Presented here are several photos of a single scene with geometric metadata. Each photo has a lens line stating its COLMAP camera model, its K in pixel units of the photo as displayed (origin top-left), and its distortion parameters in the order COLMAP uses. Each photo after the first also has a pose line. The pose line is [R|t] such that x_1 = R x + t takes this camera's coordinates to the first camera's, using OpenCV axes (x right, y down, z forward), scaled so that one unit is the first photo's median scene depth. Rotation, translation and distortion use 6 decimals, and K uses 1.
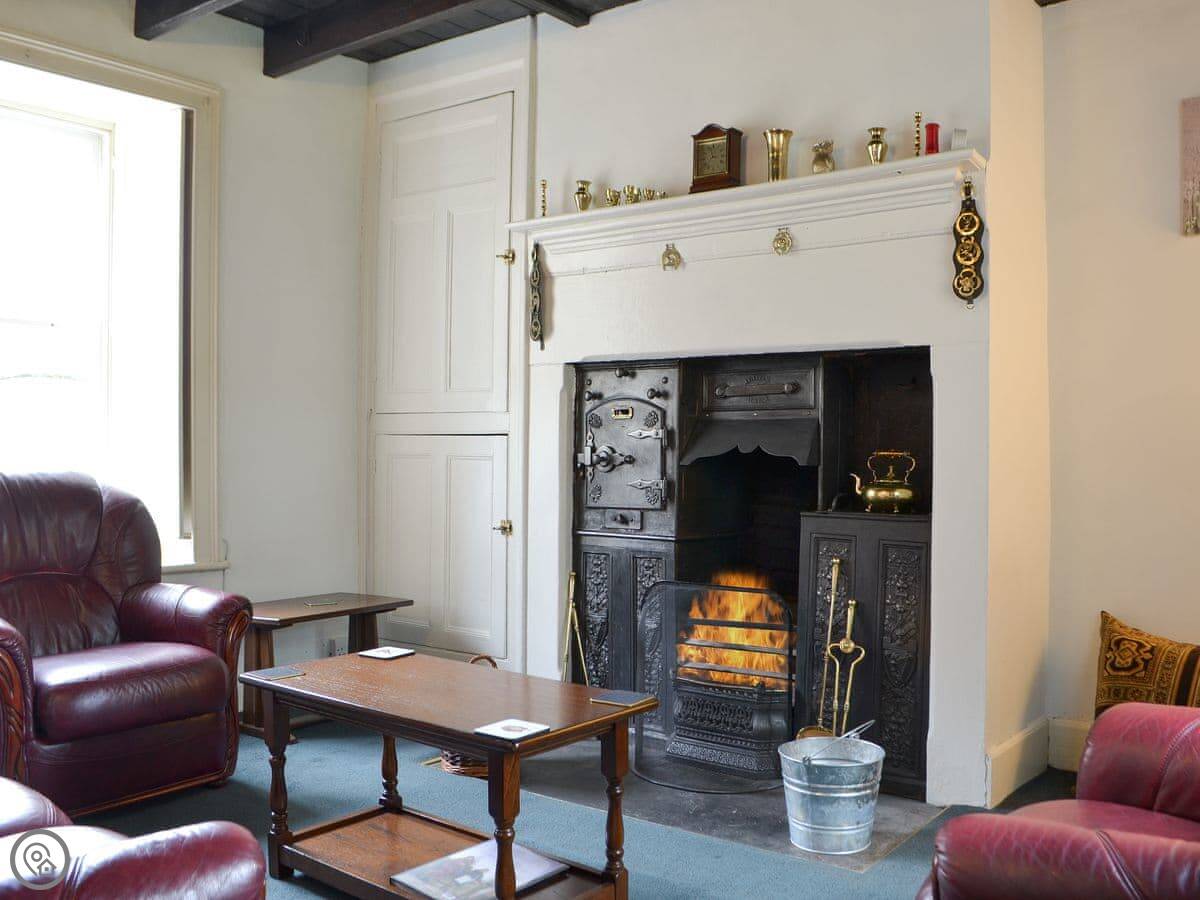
lens RADIAL K [[1121.5, 0, 602.0], [0, 1121.5, 459.4], [0, 0, 1]] dist [0.002134, 0.000000]
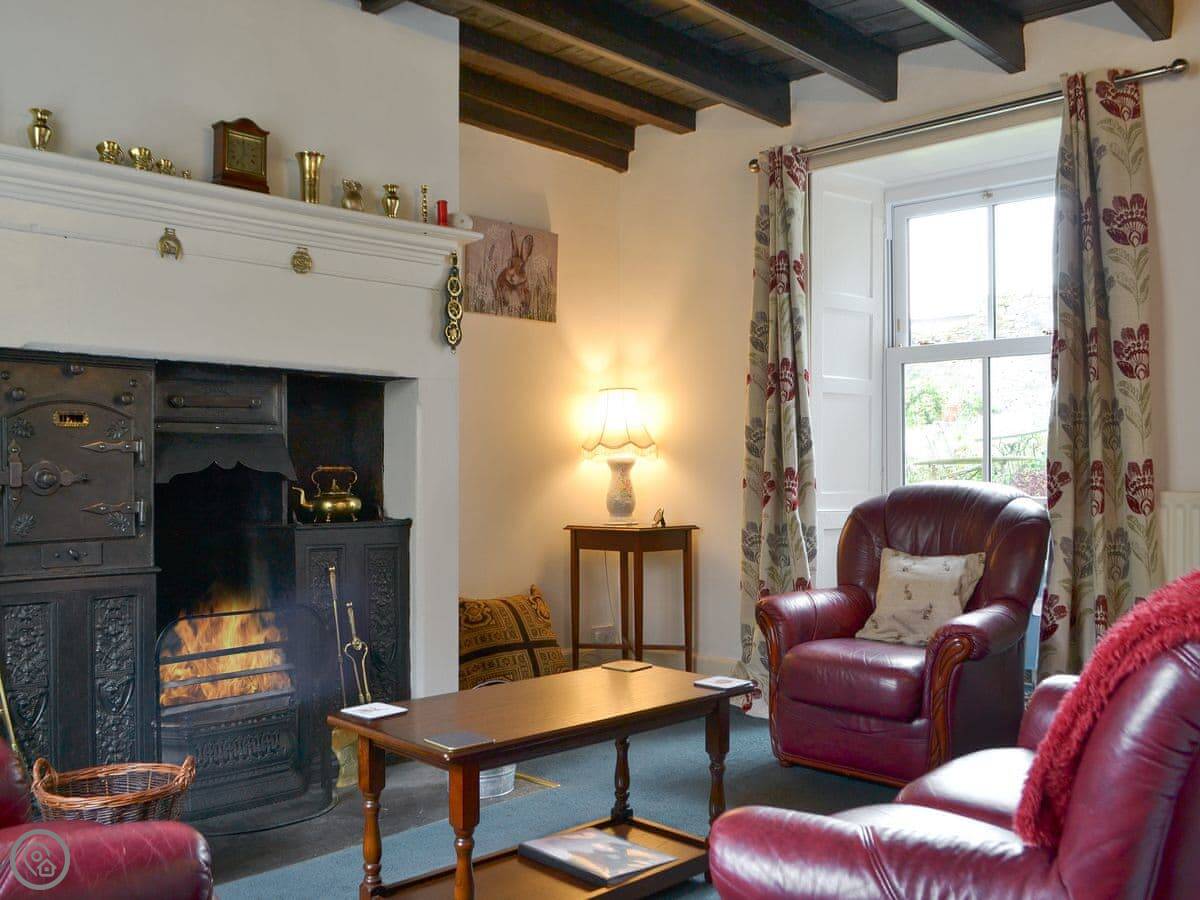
lens RADIAL K [[1121.5, 0, 601.6], [0, 1121.5, 442.4], [0, 0, 1]] dist [0.002134, 0.000000]
pose [[0.126402, 0.017928, 0.991817, -0.792699], [0.011124, 0.999748, -0.019489, -0.006299], [-0.991917, 0.013497, 0.126170, 0.588304]]
